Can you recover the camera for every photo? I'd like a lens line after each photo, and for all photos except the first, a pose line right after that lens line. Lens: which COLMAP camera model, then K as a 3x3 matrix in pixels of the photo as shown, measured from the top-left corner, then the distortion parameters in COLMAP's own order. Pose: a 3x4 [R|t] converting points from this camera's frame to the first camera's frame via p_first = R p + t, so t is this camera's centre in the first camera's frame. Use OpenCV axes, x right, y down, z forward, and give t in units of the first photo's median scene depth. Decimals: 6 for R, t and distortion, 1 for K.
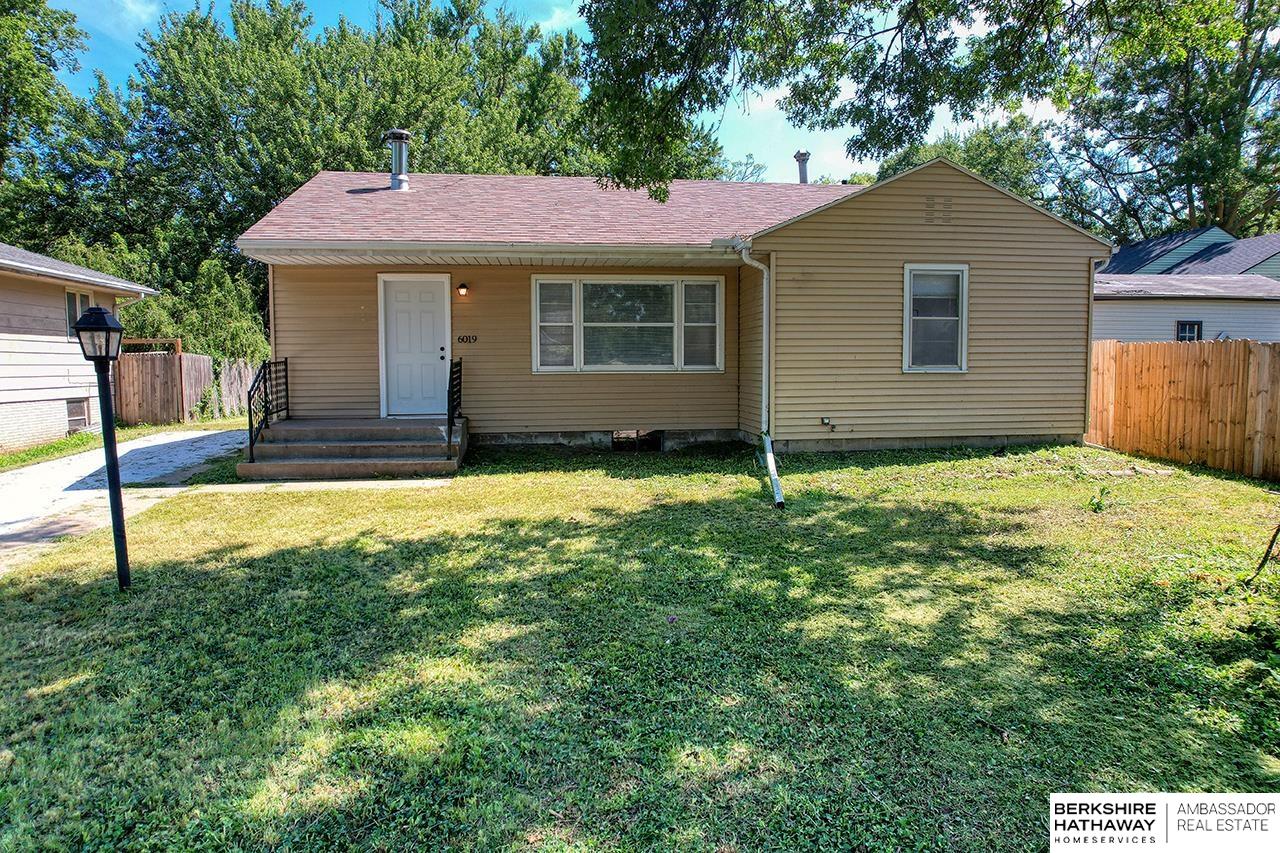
lens RADIAL K [[820.3, 0, 640.0], [0, 820.3, 426.5], [0, 0, 1]] dist [-0.068586, 0.063738]
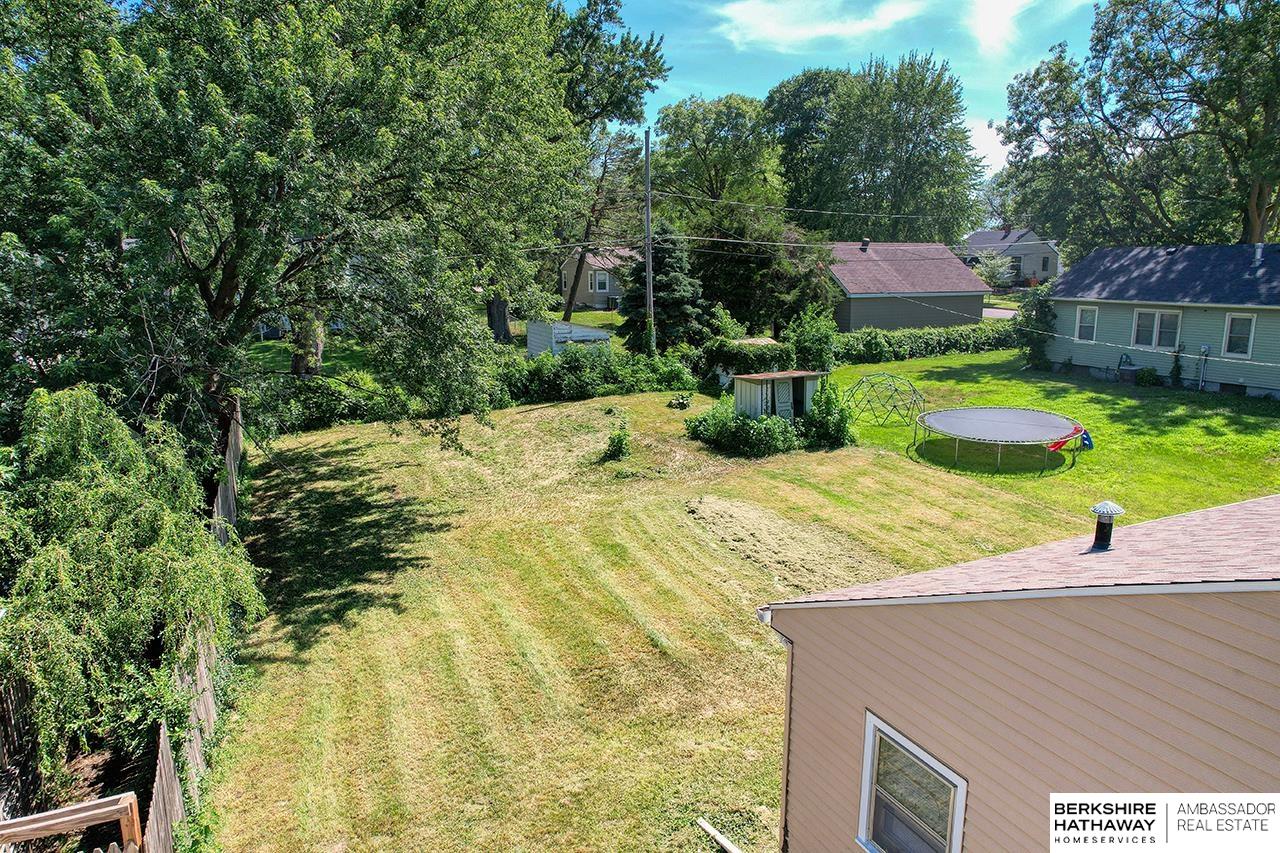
lens RADIAL K [[820.3, 0, 640.0], [0, 820.3, 426.5], [0, 0, 1]] dist [-0.068586, 0.063738]
pose [[0.955238, -0.058218, 0.290052, -0.736711], [0.023839, 0.992405, 0.120681, -0.437274], [-0.294875, -0.108365, 0.949371, 1.060429]]
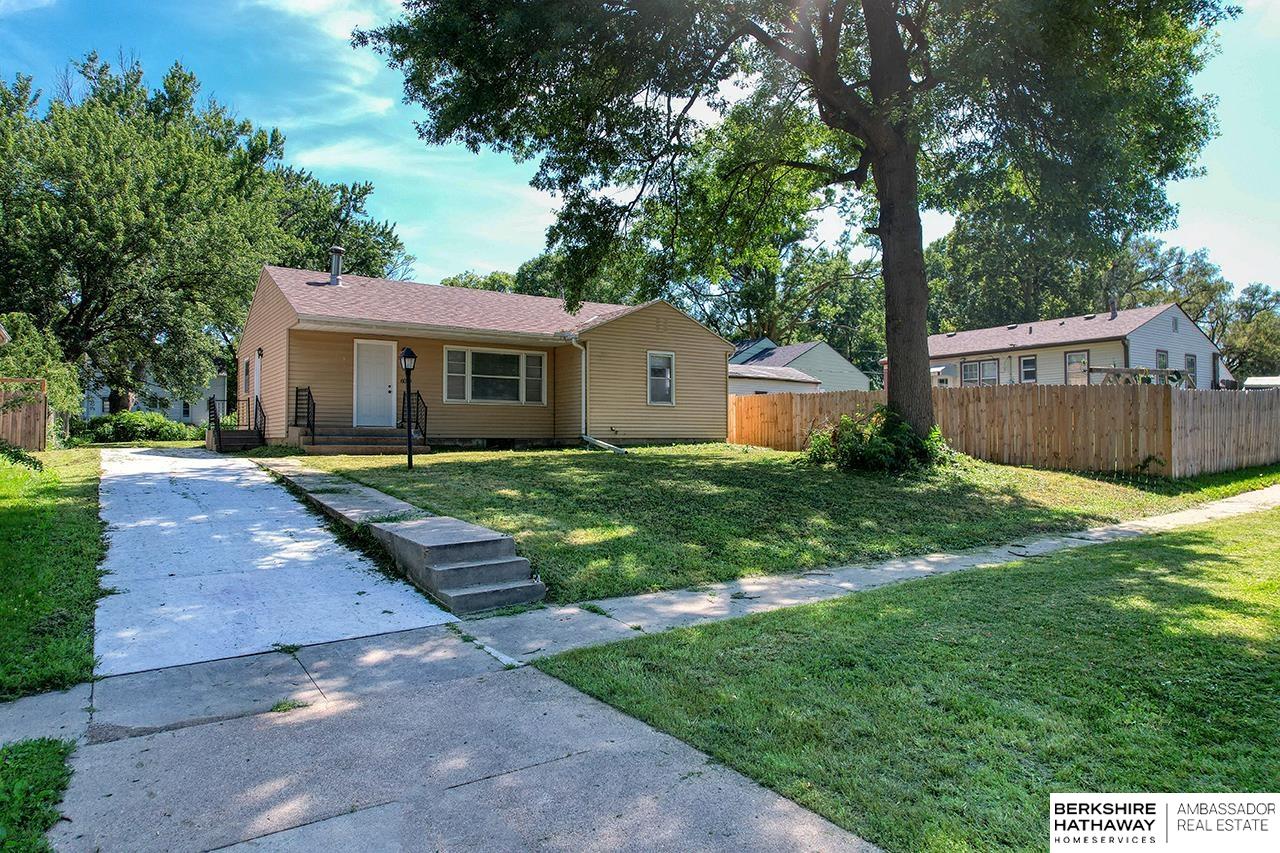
lens RADIAL K [[820.3, 0, 640.0], [0, 820.3, 426.5], [0, 0, 1]] dist [-0.068586, 0.063738]
pose [[0.890811, 0.013767, 0.454165, -0.520905], [0.032597, 0.995029, -0.094099, 0.151216], [-0.453203, 0.098628, 0.885934, -0.651848]]
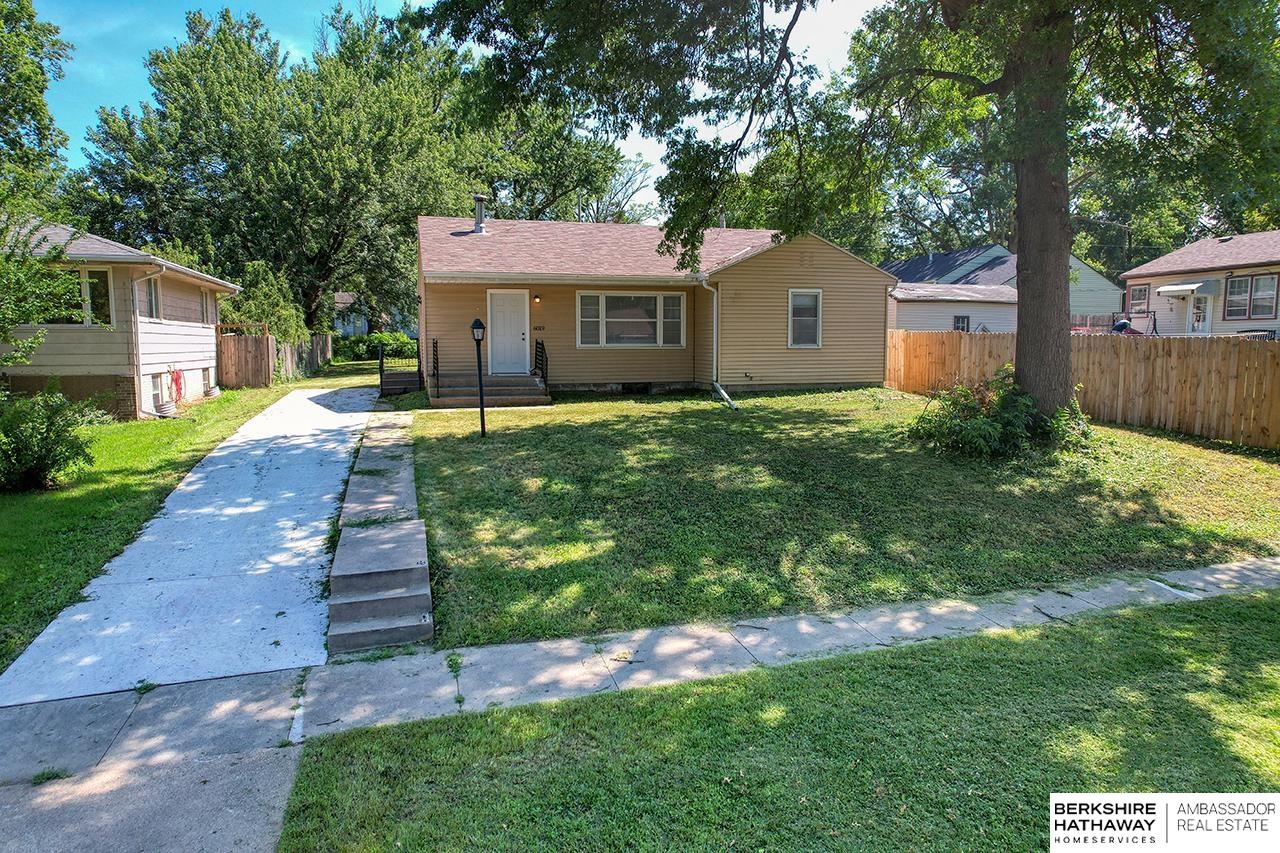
lens RADIAL K [[820.3, 0, 640.0], [0, 820.3, 426.5], [0, 0, 1]] dist [-0.068586, 0.063738]
pose [[0.988309, -0.014061, 0.151817, -0.254958], [0.010324, 0.999625, 0.025374, 0.053225], [-0.152117, -0.023510, 0.988083, -0.682307]]
